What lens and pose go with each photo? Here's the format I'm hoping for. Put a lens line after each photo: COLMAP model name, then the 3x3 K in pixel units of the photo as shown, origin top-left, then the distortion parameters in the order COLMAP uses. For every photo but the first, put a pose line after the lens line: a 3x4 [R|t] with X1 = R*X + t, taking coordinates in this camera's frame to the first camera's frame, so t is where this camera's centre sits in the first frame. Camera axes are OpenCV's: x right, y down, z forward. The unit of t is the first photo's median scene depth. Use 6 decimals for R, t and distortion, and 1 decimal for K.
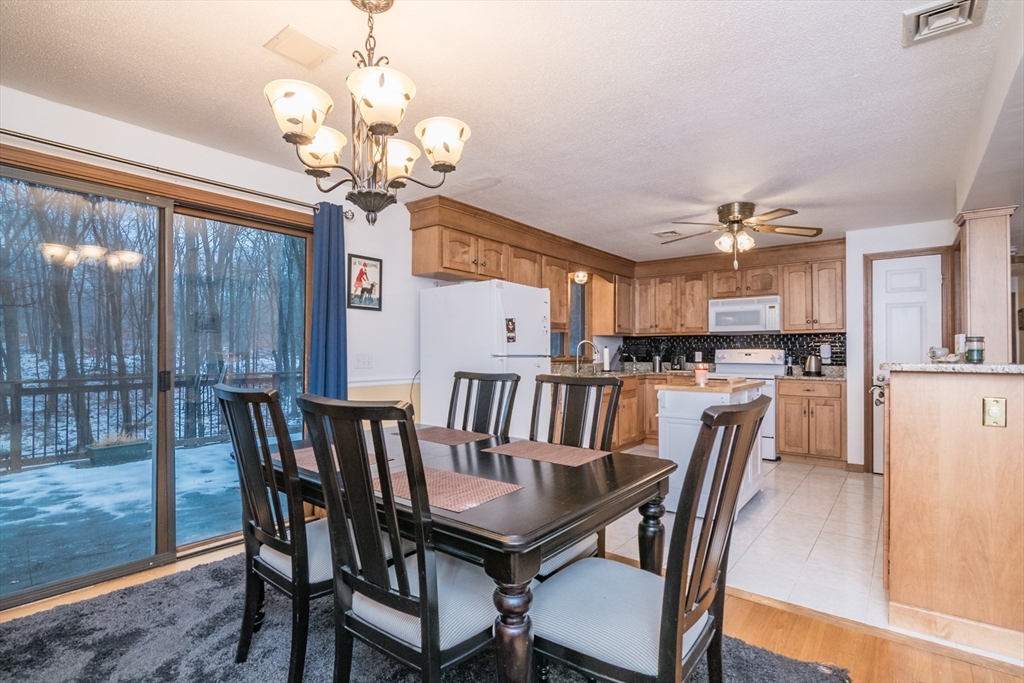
lens RADIAL K [[492.9, 0, 519.5], [0, 492.9, 348.7], [0, 0, 1]] dist [-0.016417, 0.000095]
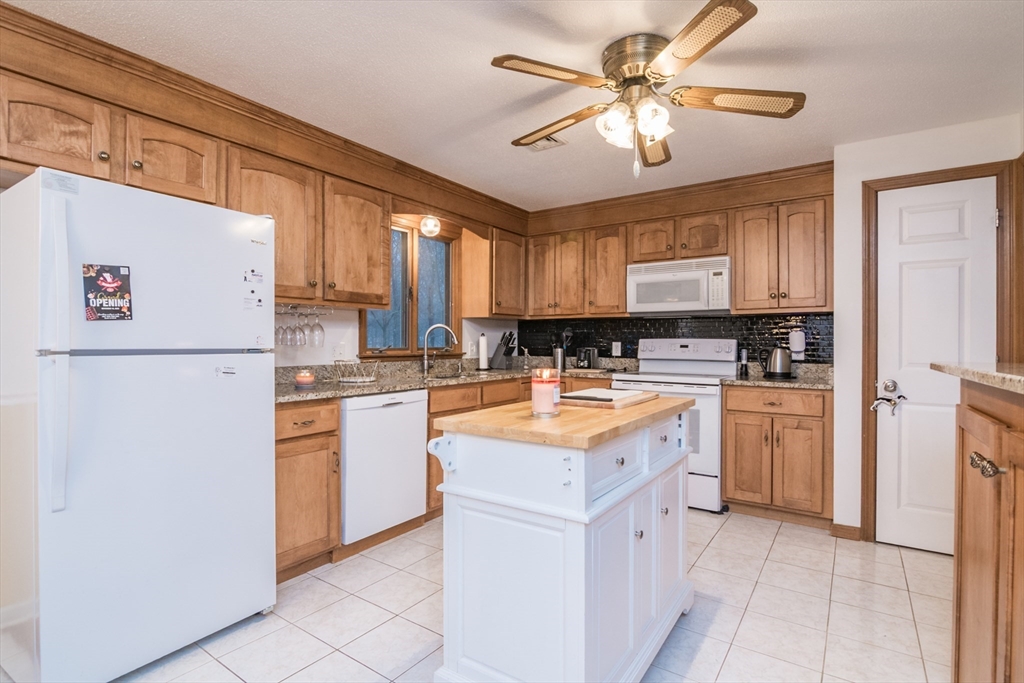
lens RADIAL K [[492.9, 0, 507.7], [0, 492.9, 342.8], [0, 0, 1]] dist [-0.016417, 0.000095]
pose [[0.998821, 0.001351, 0.048534, 0.206239], [-0.001803, 0.999955, 0.009282, 0.001557], [-0.048519, -0.009359, 0.998778, 0.364373]]
